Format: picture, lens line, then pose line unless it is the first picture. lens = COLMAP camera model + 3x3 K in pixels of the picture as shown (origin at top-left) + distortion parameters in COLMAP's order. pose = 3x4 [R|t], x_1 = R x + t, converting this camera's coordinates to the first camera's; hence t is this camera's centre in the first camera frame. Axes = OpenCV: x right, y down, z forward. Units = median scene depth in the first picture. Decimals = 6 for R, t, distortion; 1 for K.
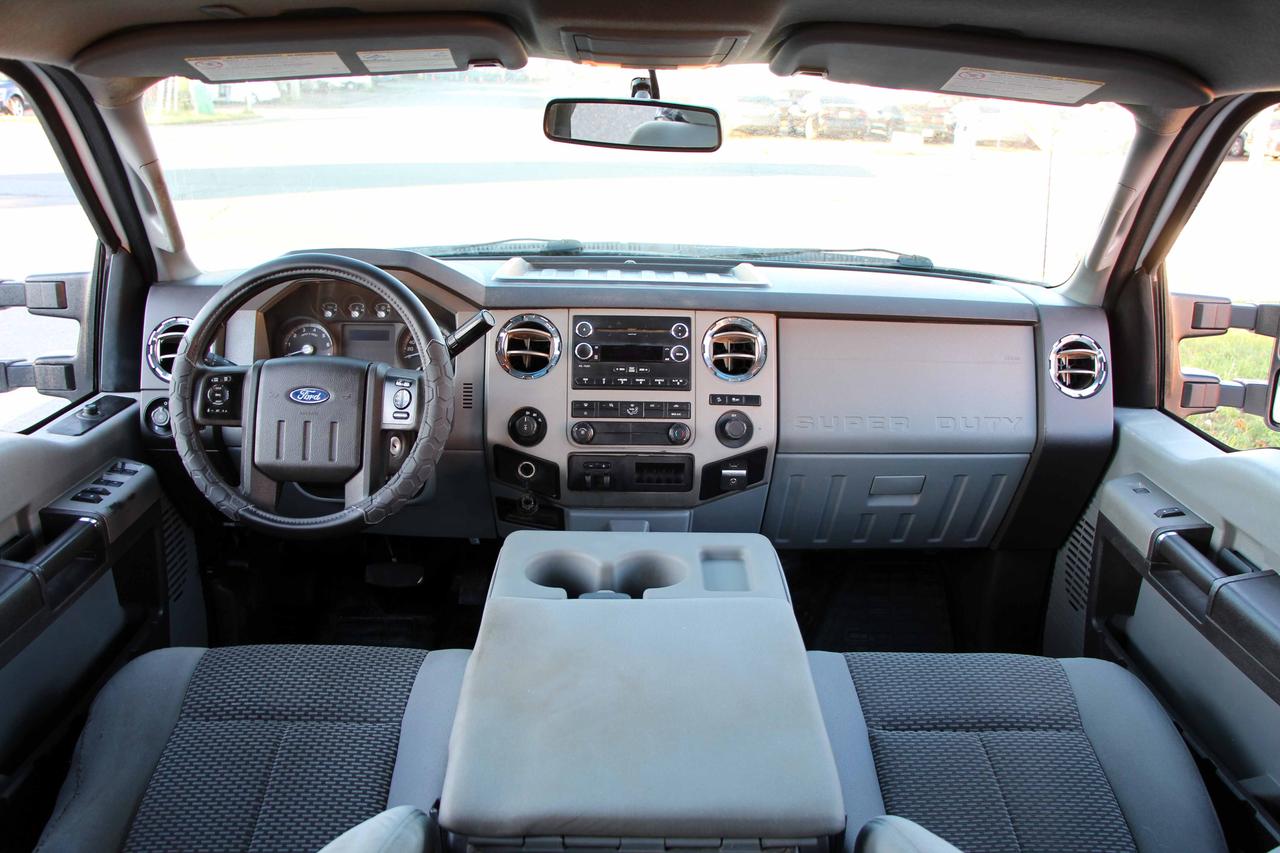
lens RADIAL K [[1042.6, 0, 635.8], [0, 1042.6, 428.7], [0, 0, 1]] dist [-0.175924, 0.140174]
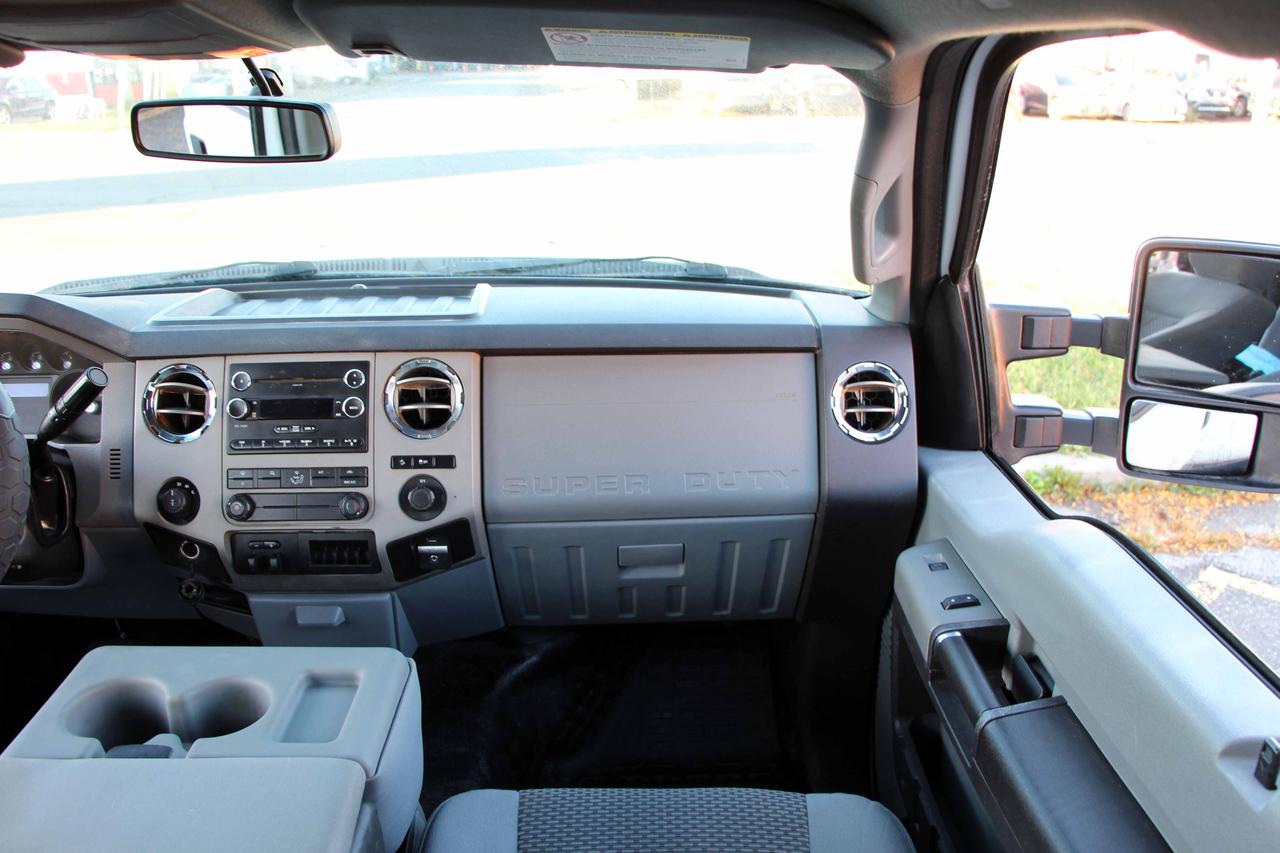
lens RADIAL K [[1042.6, 0, 619.8], [0, 1042.6, 427.5], [0, 0, 1]] dist [-0.175924, 0.140174]
pose [[0.999164, -0.029487, -0.028307, 0.273053], [0.029882, 0.999460, 0.013643, -0.061011], [0.027889, -0.014477, 0.999506, 0.199998]]
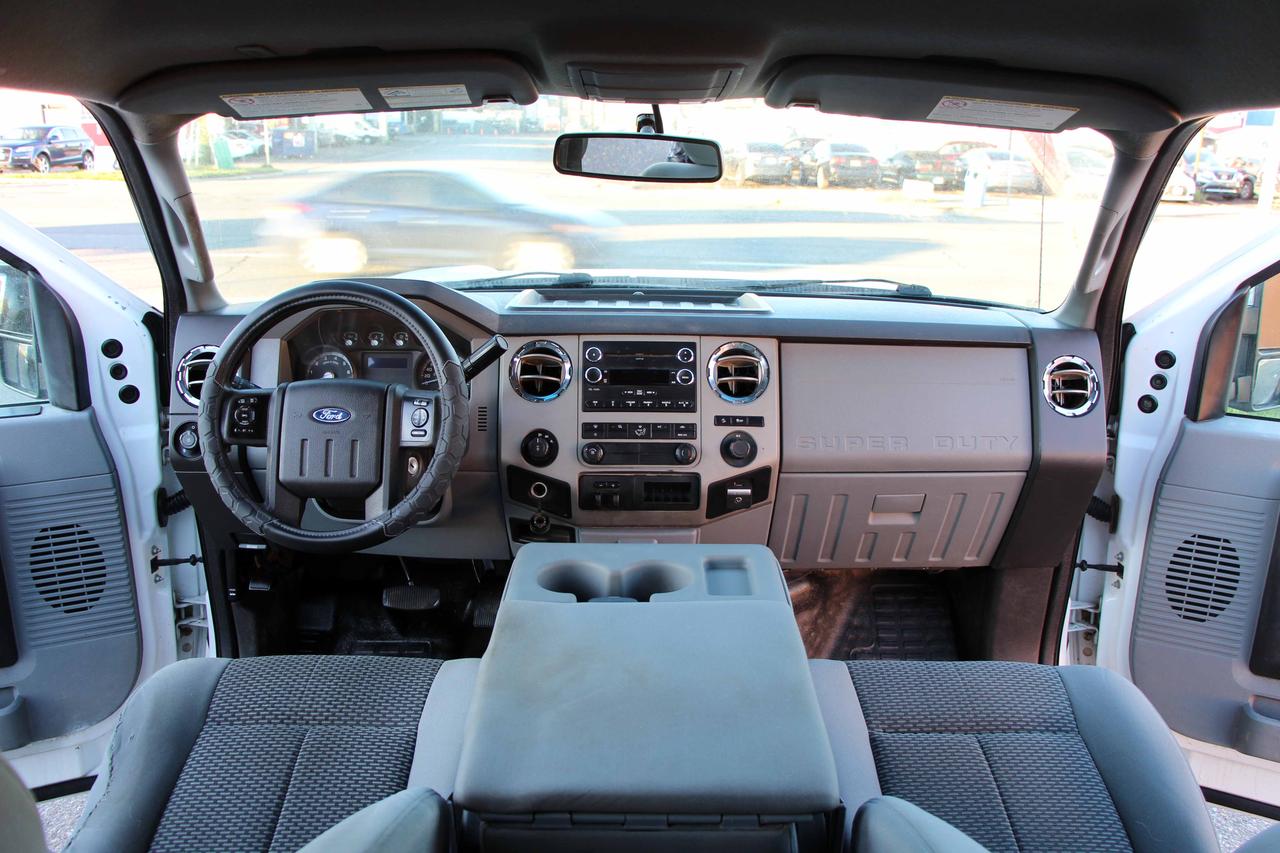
lens RADIAL K [[1042.6, 0, 635.1], [0, 1042.6, 427.1], [0, 0, 1]] dist [-0.175924, 0.140174]
pose [[0.999861, -0.006738, -0.015226, 0.007297], [0.005980, 0.998768, -0.049258, 0.029140], [0.015540, 0.049160, 0.998670, -0.039504]]
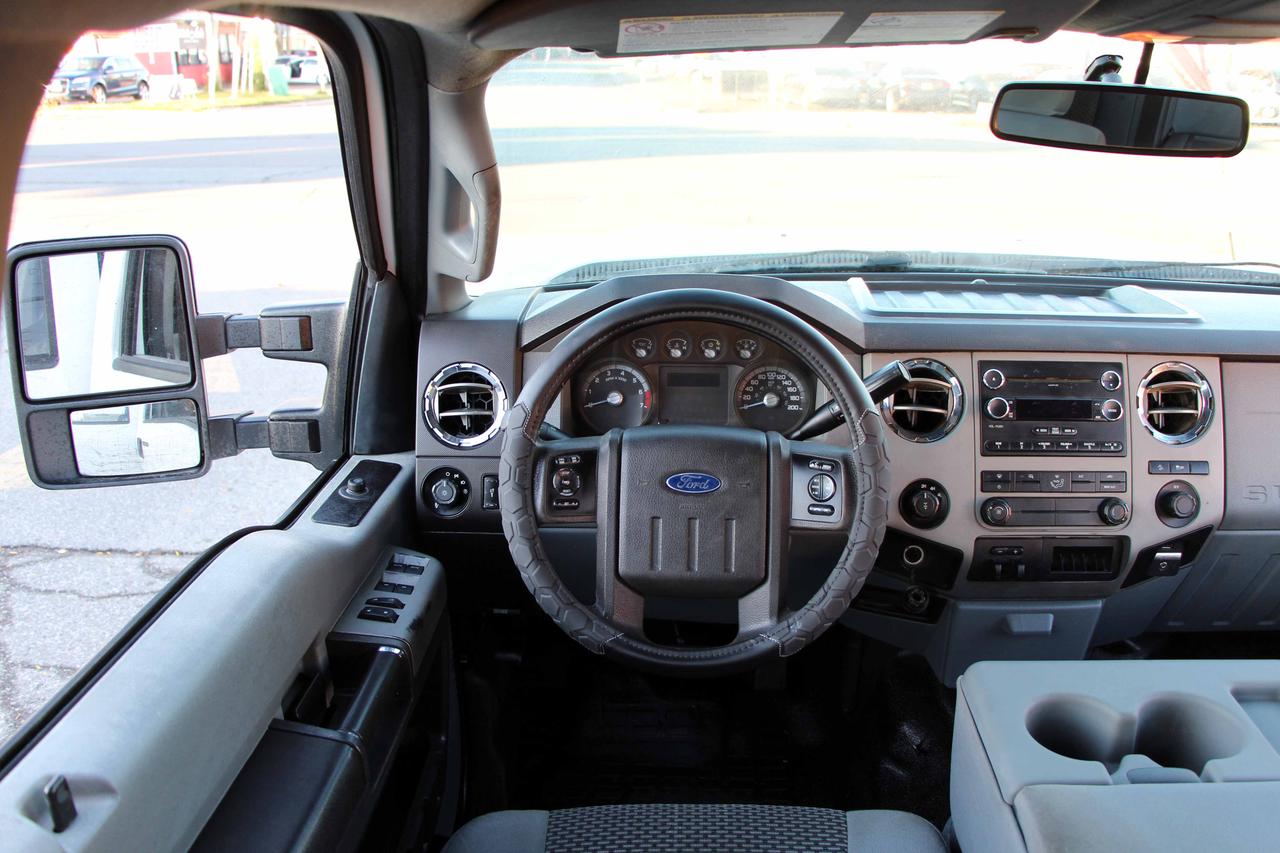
lens RADIAL K [[1042.6, 0, 646.4], [0, 1042.6, 428.5], [0, 0, 1]] dist [-0.175924, 0.140174]
pose [[0.998546, -0.003766, -0.053781, -0.270425], [0.004992, 0.999731, 0.022664, -0.077082], [0.053682, -0.022899, 0.998296, 0.215661]]
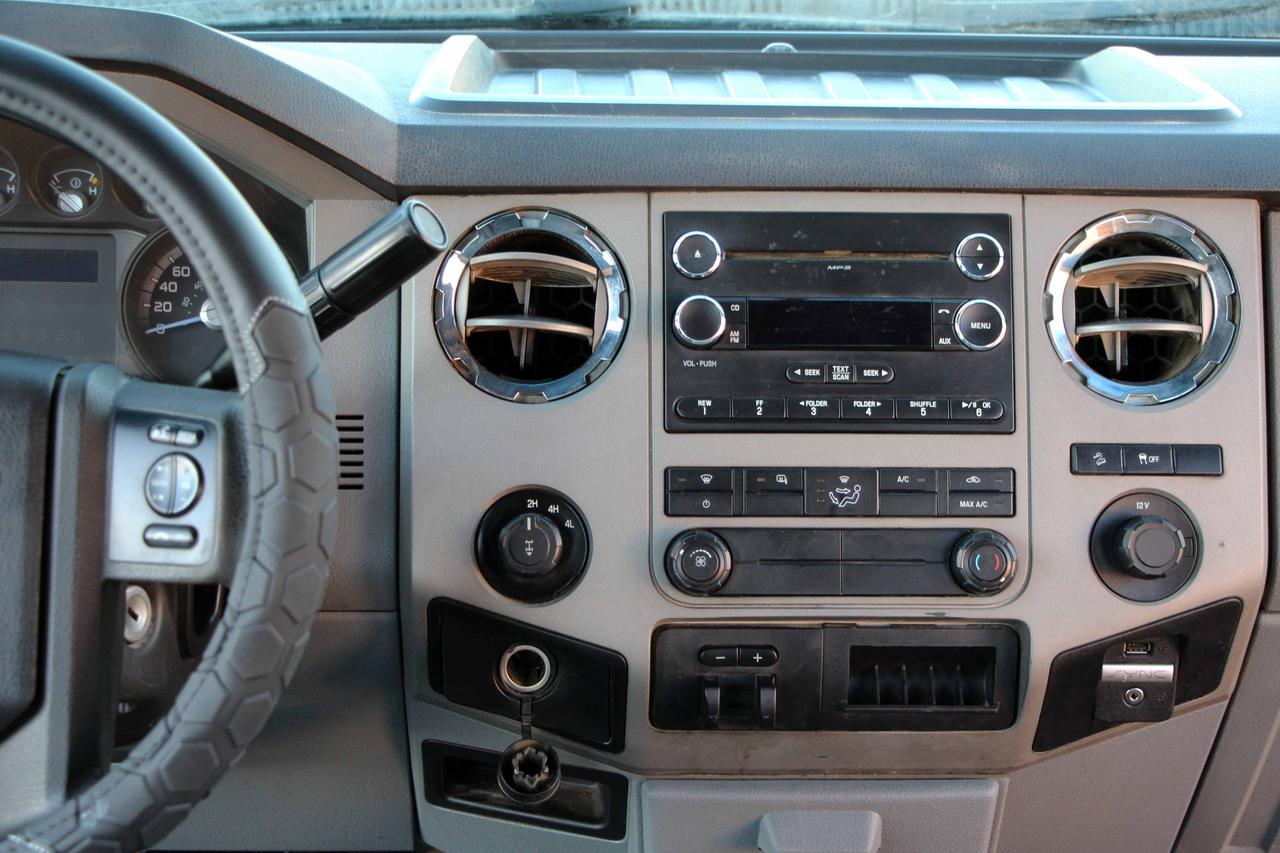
lens RADIAL K [[2431.4, 0, 643.7], [0, 2431.4, 433.0], [0, 0, 1]] dist [0.188215, 0.000000]
pose [[0.999746, -0.007703, 0.021188, -0.084329], [0.007660, 0.999968, 0.002117, -0.039249], [-0.021204, -0.001954, 0.999773, 0.211767]]
